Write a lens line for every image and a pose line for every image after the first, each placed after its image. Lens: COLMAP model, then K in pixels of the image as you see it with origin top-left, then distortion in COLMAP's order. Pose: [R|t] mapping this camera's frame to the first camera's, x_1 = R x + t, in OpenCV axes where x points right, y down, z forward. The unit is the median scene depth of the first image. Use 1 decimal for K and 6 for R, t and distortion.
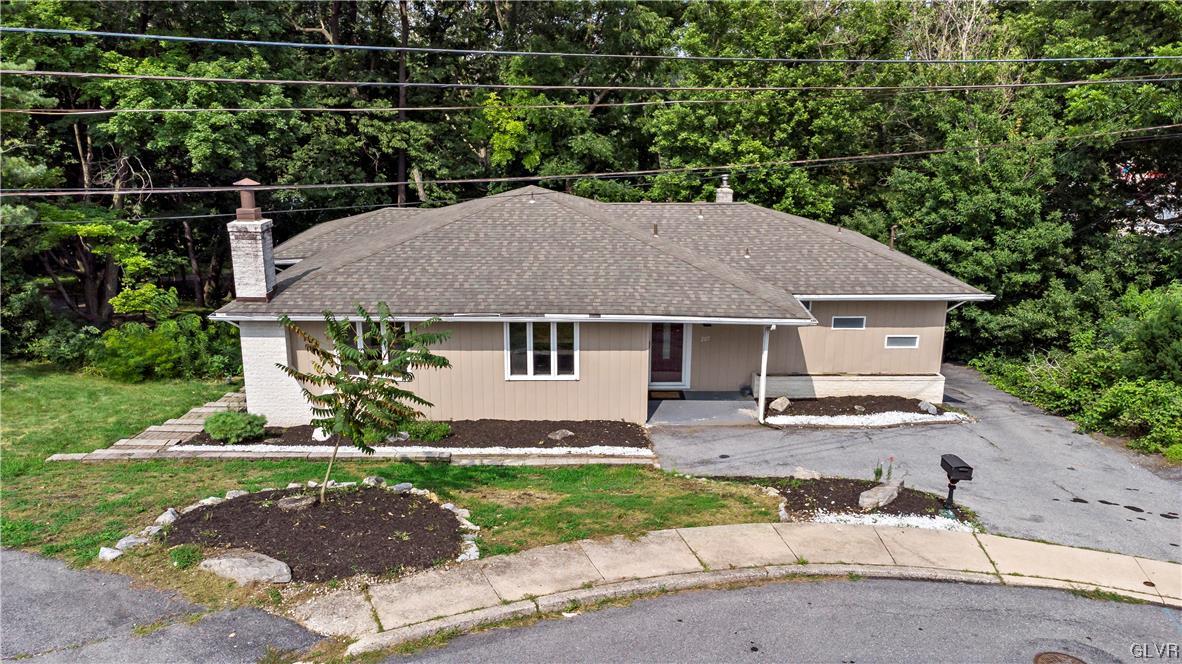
lens RADIAL K [[902.1, 0, 594.7], [0, 902.1, 331.2], [0, 0, 1]] dist [0.047181, 0.019976]
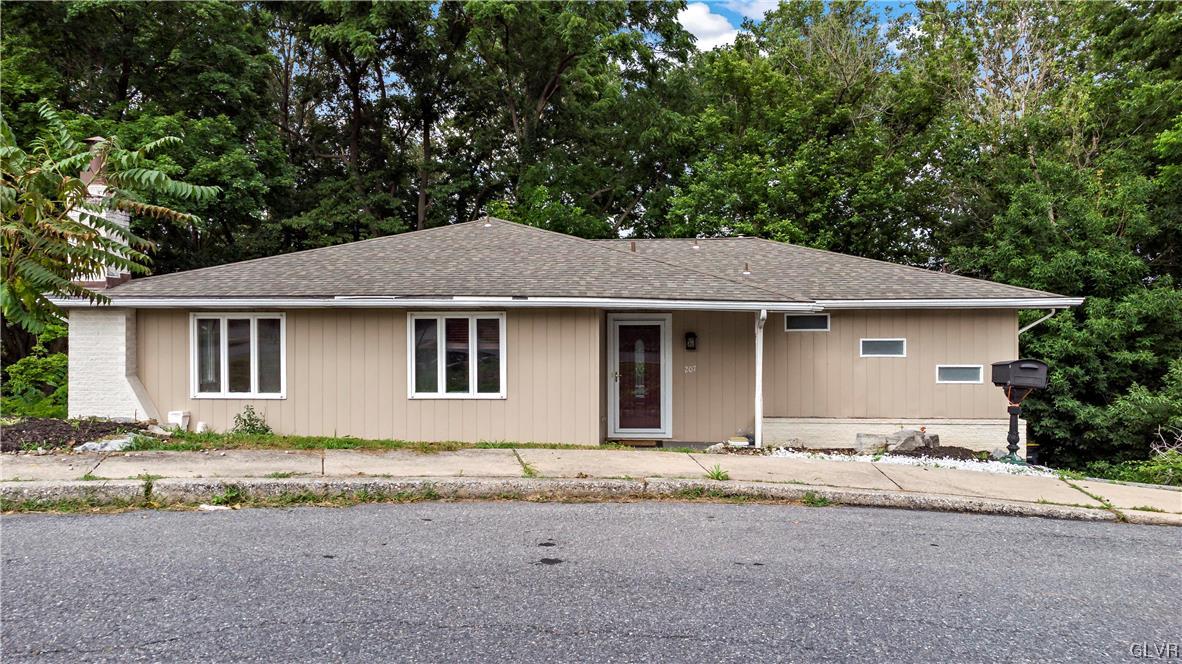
lens RADIAL K [[902.1, 0, 590.8], [0, 902.1, 330.5], [0, 0, 1]] dist [0.047181, 0.019976]
pose [[0.995123, -0.007597, -0.098346, 0.125157], [-0.017561, 0.967457, -0.252425, 0.185914], [0.097063, 0.252921, 0.962606, 0.278069]]
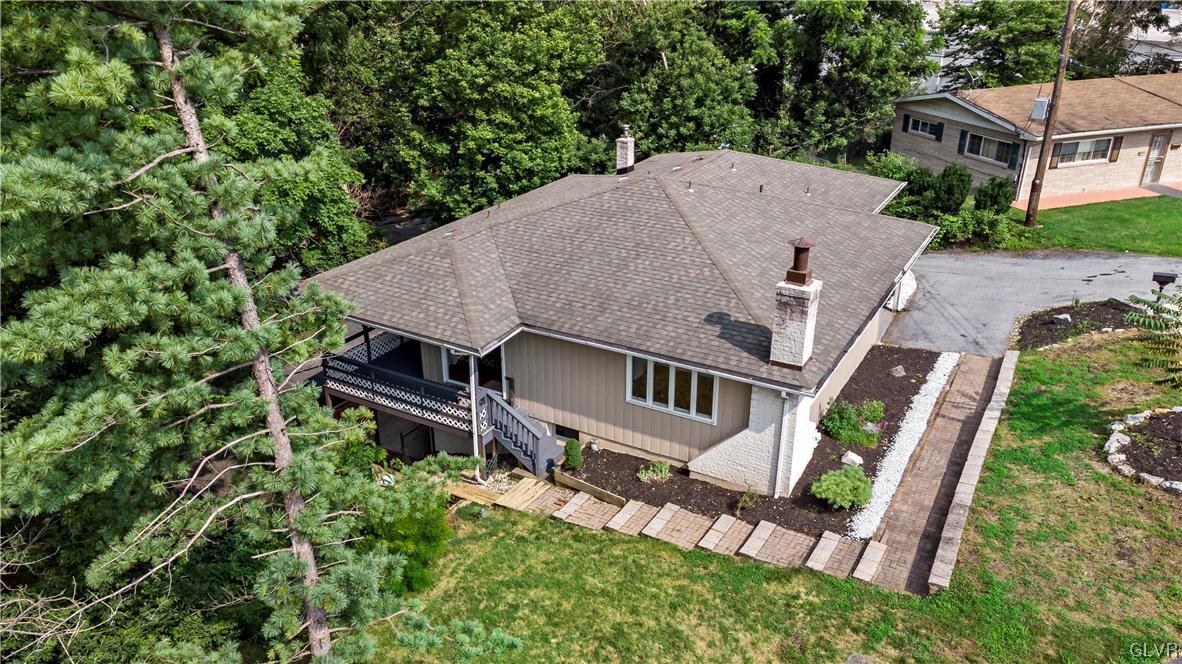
lens RADIAL K [[902.1, 0, 588.4], [0, 902.1, 319.6], [0, 0, 1]] dist [0.047181, 0.019976]
pose [[0.512202, -0.343615, 0.787133, -1.153829], [0.216608, 0.938536, 0.268758, -0.360895], [-0.831102, 0.032841, 0.555150, 0.636910]]
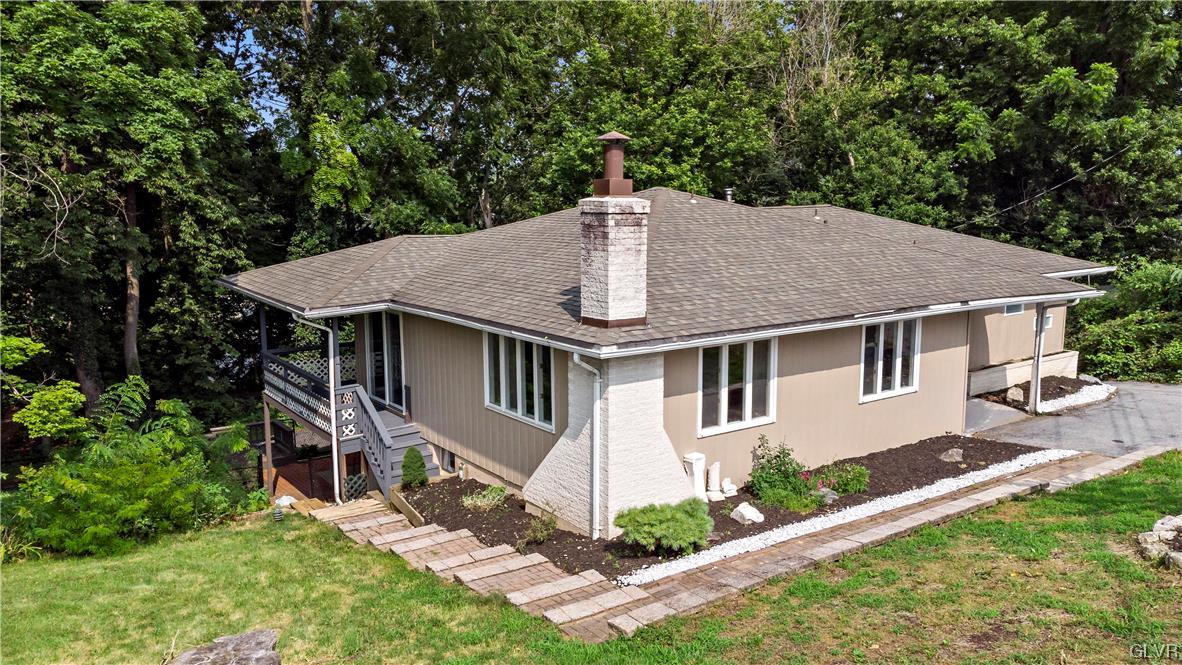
lens RADIAL K [[902.1, 0, 593.9], [0, 902.1, 330.5], [0, 0, 1]] dist [0.047181, 0.019976]
pose [[0.828719, -0.095716, 0.551419, -0.705071], [0.152189, 0.986680, -0.057453, 0.003273], [-0.538575, 0.131532, 0.832248, 0.465633]]
